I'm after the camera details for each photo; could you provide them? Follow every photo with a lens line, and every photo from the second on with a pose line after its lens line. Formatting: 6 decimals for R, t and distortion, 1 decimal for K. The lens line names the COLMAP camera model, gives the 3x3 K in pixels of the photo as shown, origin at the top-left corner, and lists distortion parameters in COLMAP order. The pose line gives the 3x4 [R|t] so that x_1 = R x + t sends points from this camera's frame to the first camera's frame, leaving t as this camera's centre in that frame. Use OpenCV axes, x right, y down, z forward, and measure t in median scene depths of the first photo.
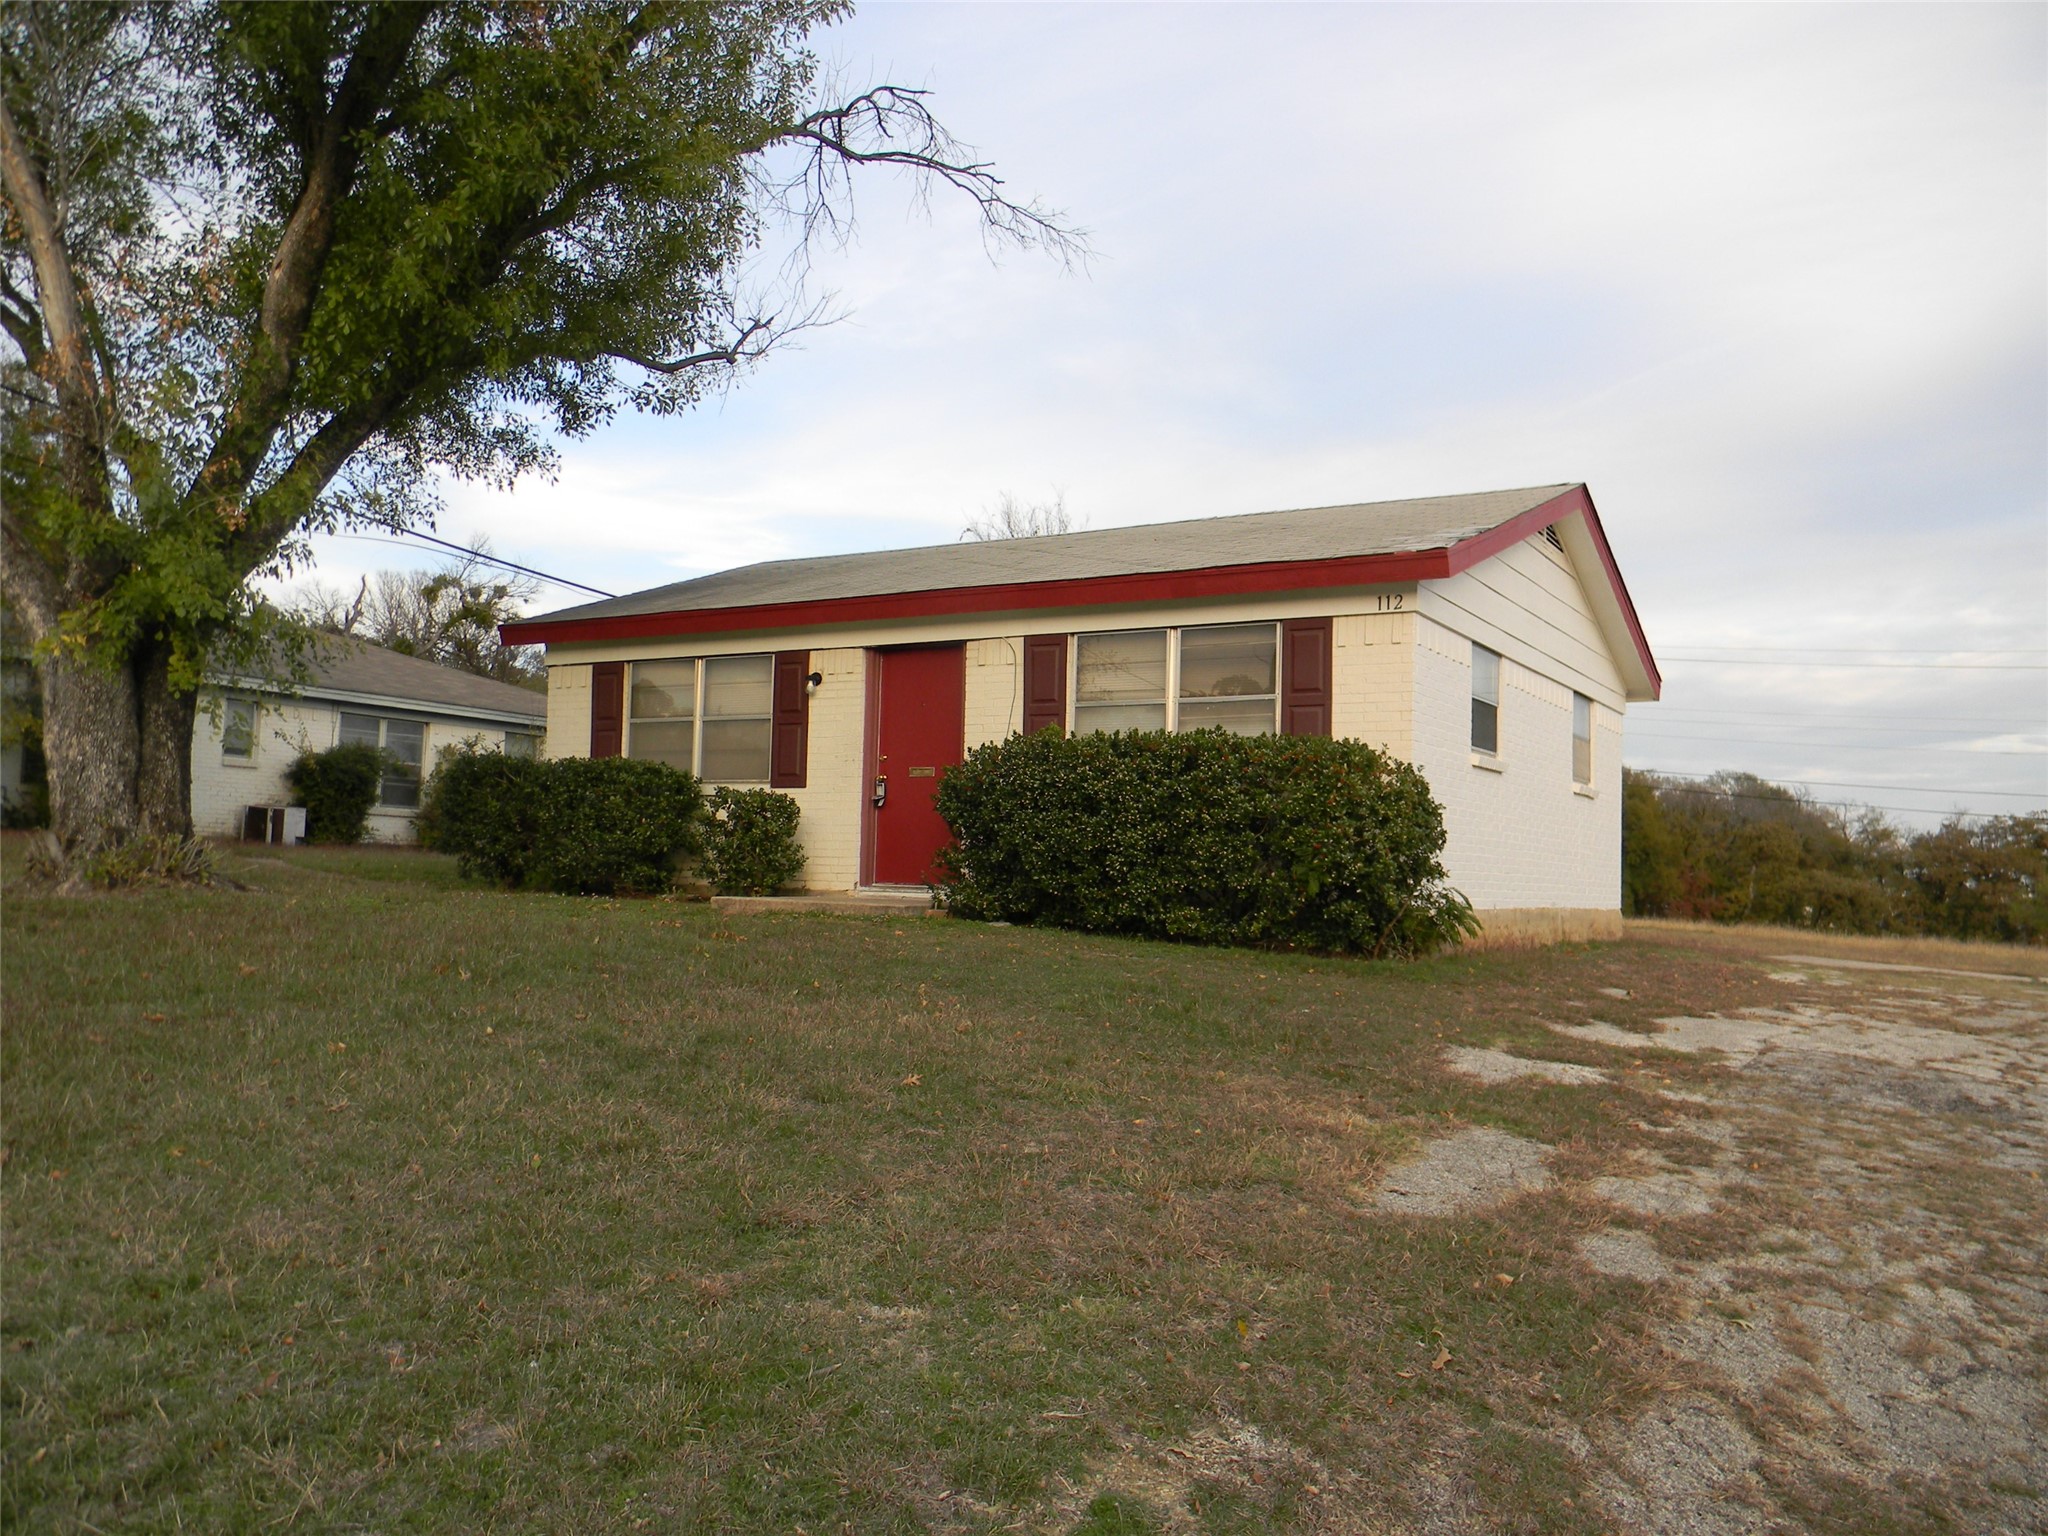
lens RADIAL K [[1619.9, 0, 1024.0], [0, 1619.9, 768.0], [0, 0, 1]] dist [-0.003558, -0.070319]
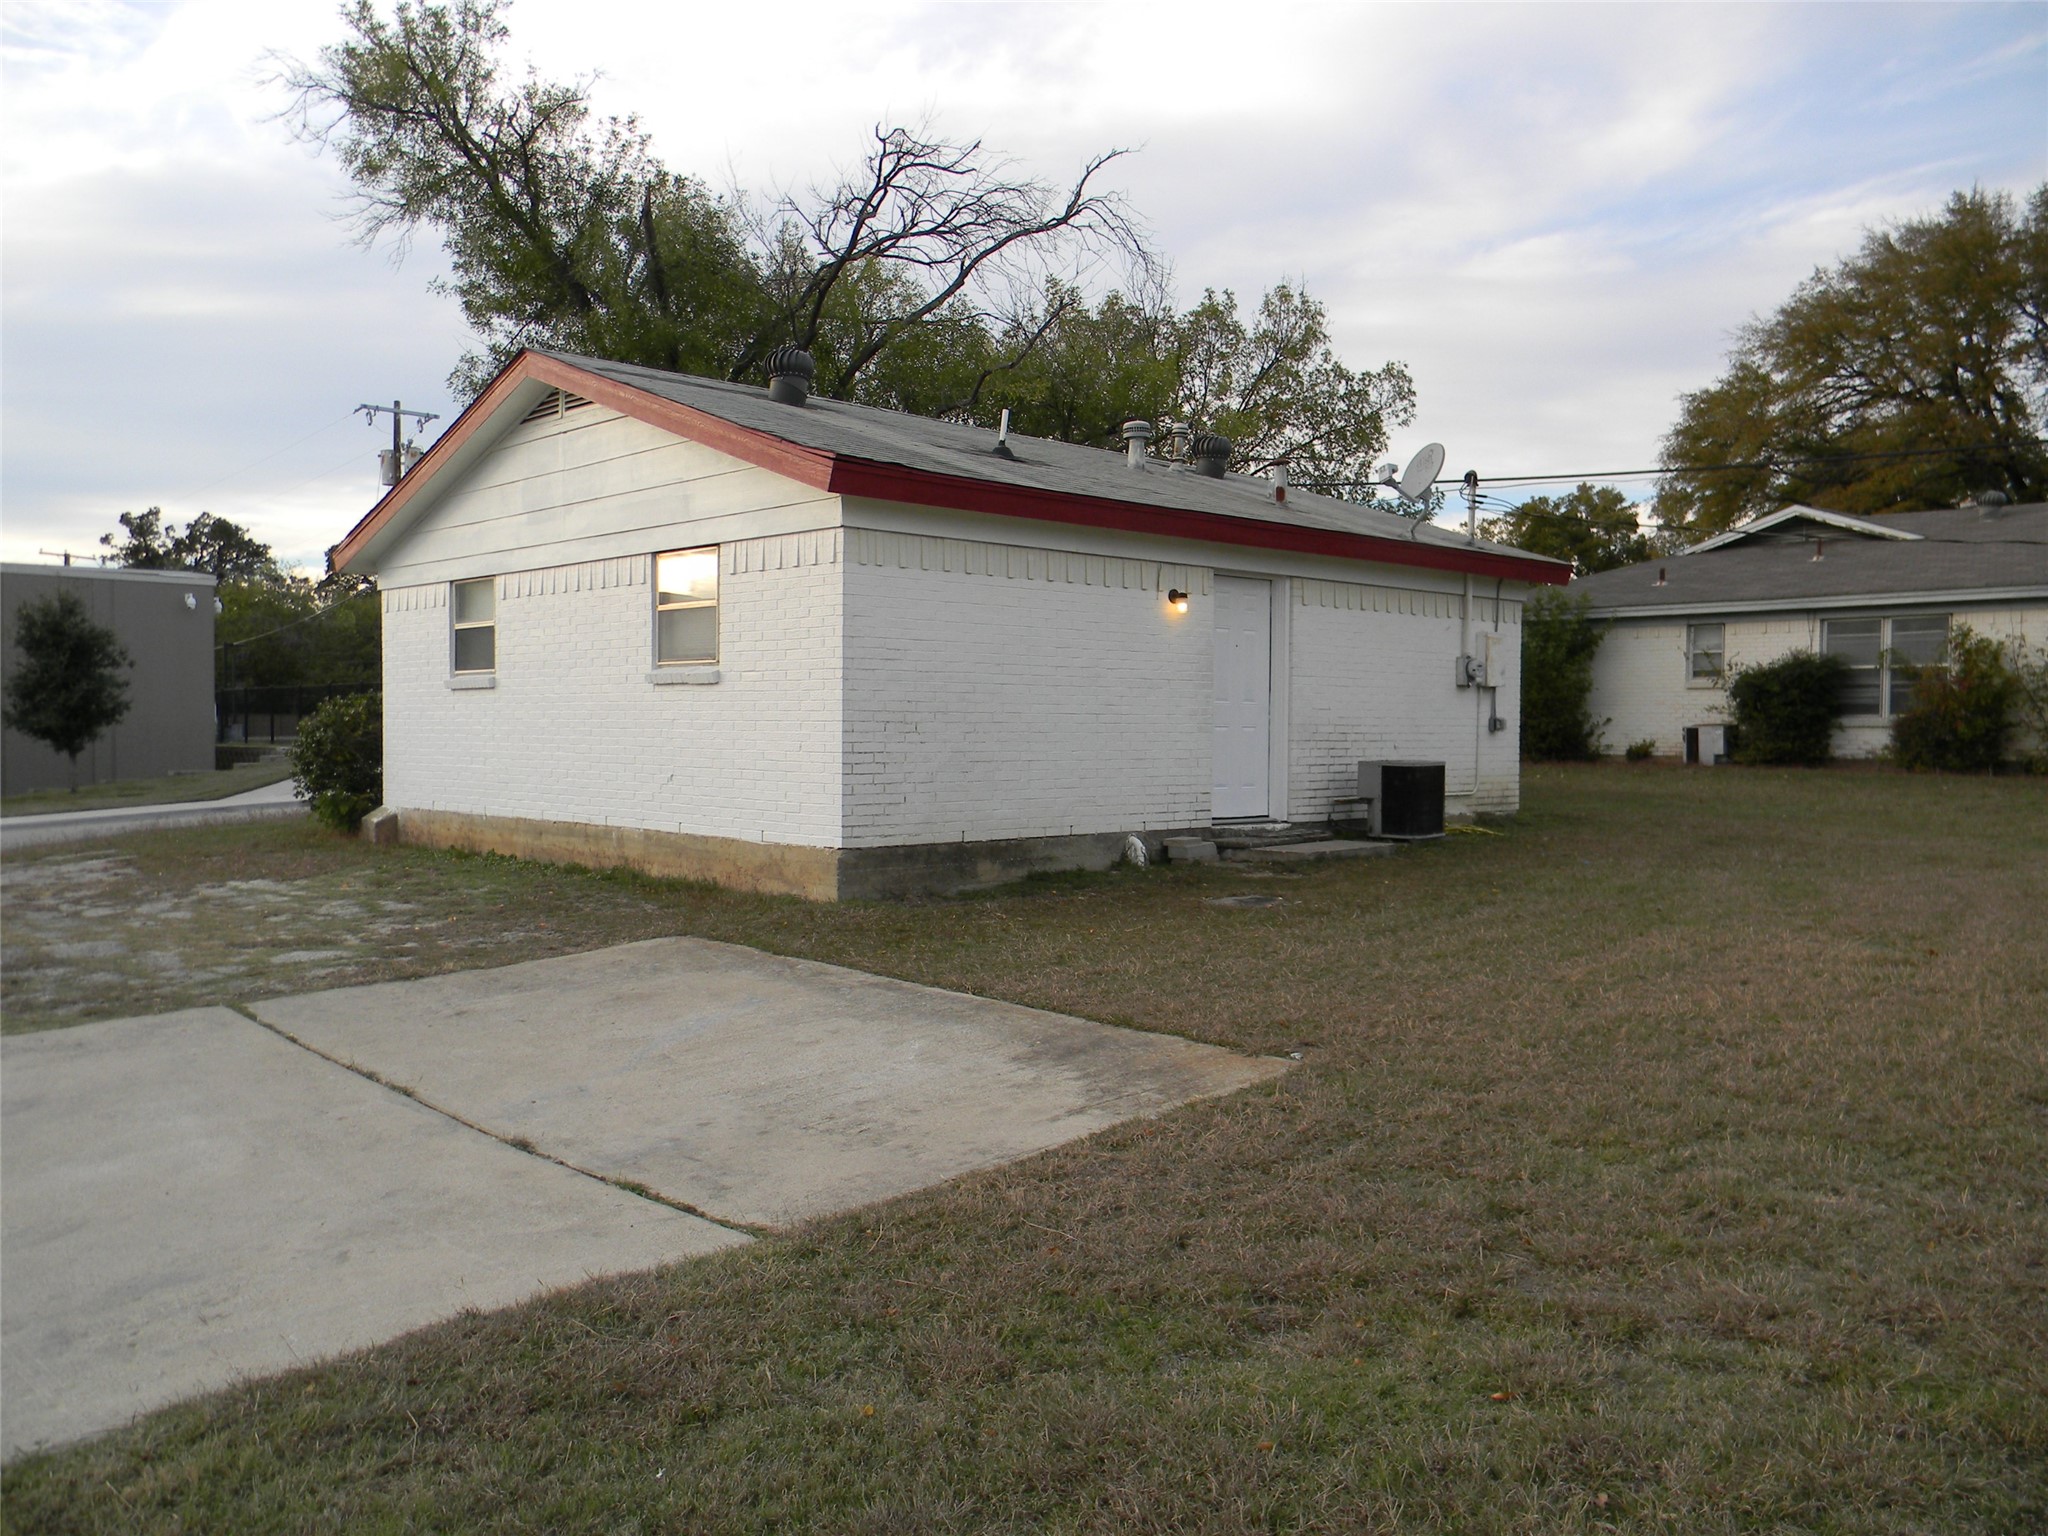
lens RADIAL K [[1619.9, 0, 1024.0], [0, 1619.9, 768.0], [0, 0, 1]] dist [-0.003558, -0.070319]
pose [[-0.278902, -0.003215, -0.960314, 0.645272], [0.047619, 0.998718, -0.017174, 0.047976], [0.959138, -0.050519, -0.278391, 0.862178]]
